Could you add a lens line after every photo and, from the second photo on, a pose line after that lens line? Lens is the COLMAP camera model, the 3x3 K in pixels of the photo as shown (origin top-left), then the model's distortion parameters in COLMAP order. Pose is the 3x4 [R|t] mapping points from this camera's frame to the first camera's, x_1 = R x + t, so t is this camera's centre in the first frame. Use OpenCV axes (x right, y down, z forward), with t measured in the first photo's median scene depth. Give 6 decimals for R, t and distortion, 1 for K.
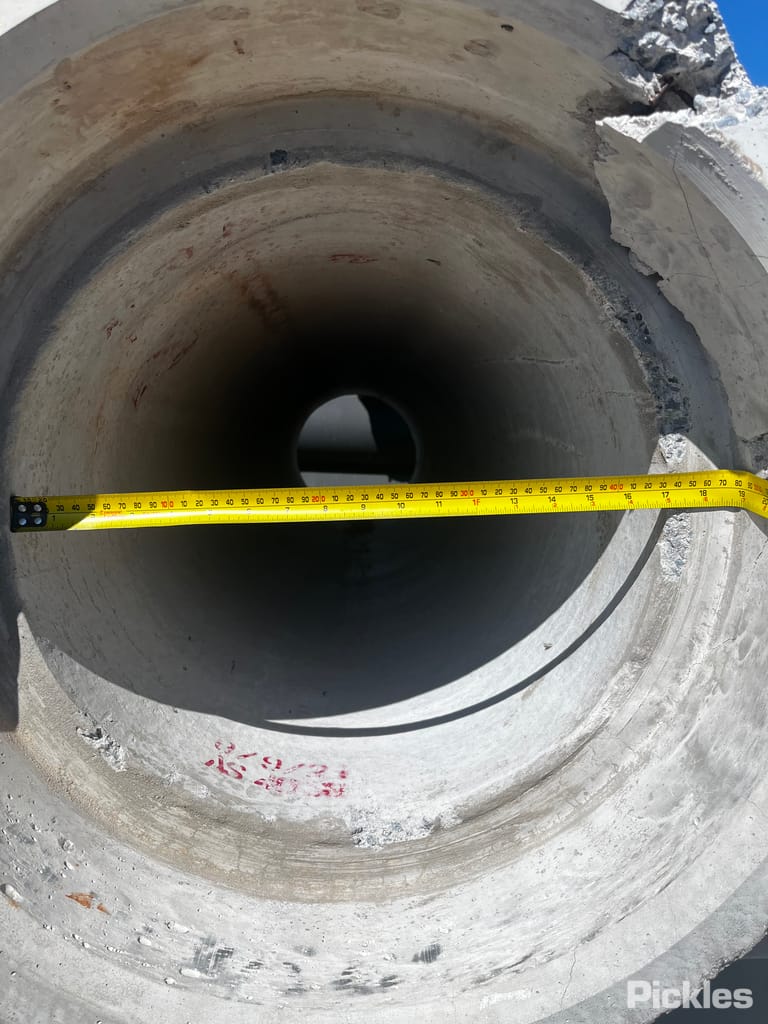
lens RADIAL K [[789.8, 0, 398.5], [0, 789.8, 518.3], [0, 0, 1]] dist [0.063731, -0.096985]
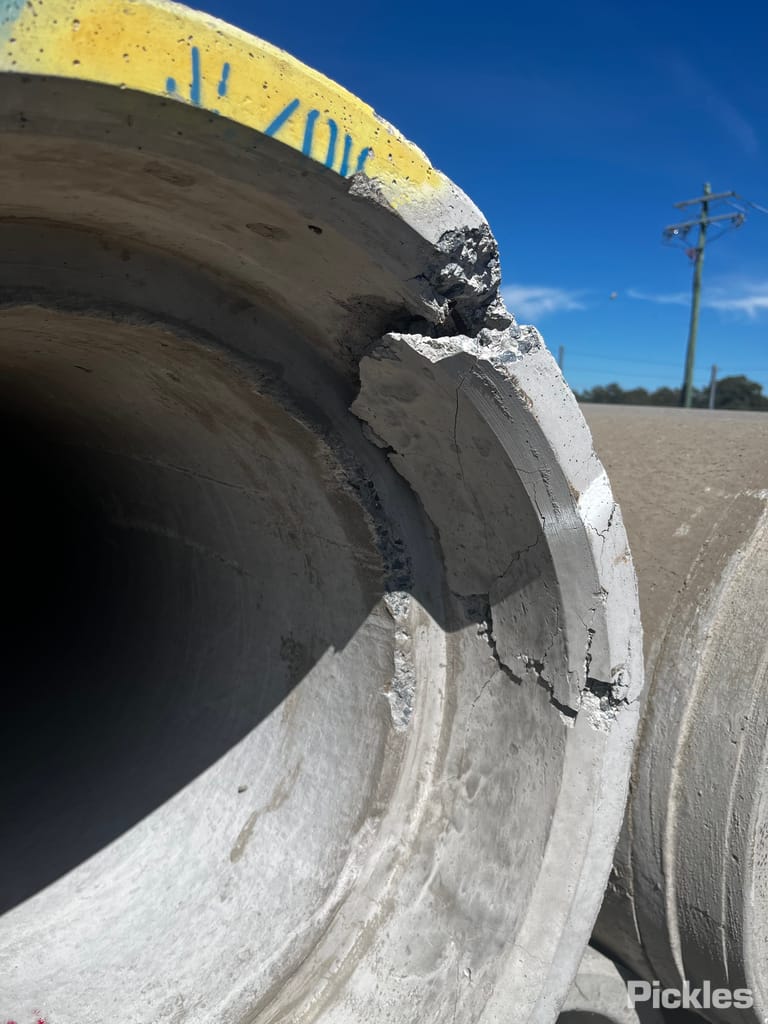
lens RADIAL K [[789.8, 0, 398.5], [0, 789.8, 518.3], [0, 0, 1]] dist [0.063731, -0.096985]
pose [[0.805770, -0.062341, 0.588938, -0.267528], [0.051166, 0.998054, 0.035643, -0.247255], [-0.590014, 0.001414, 0.807392, 0.169647]]
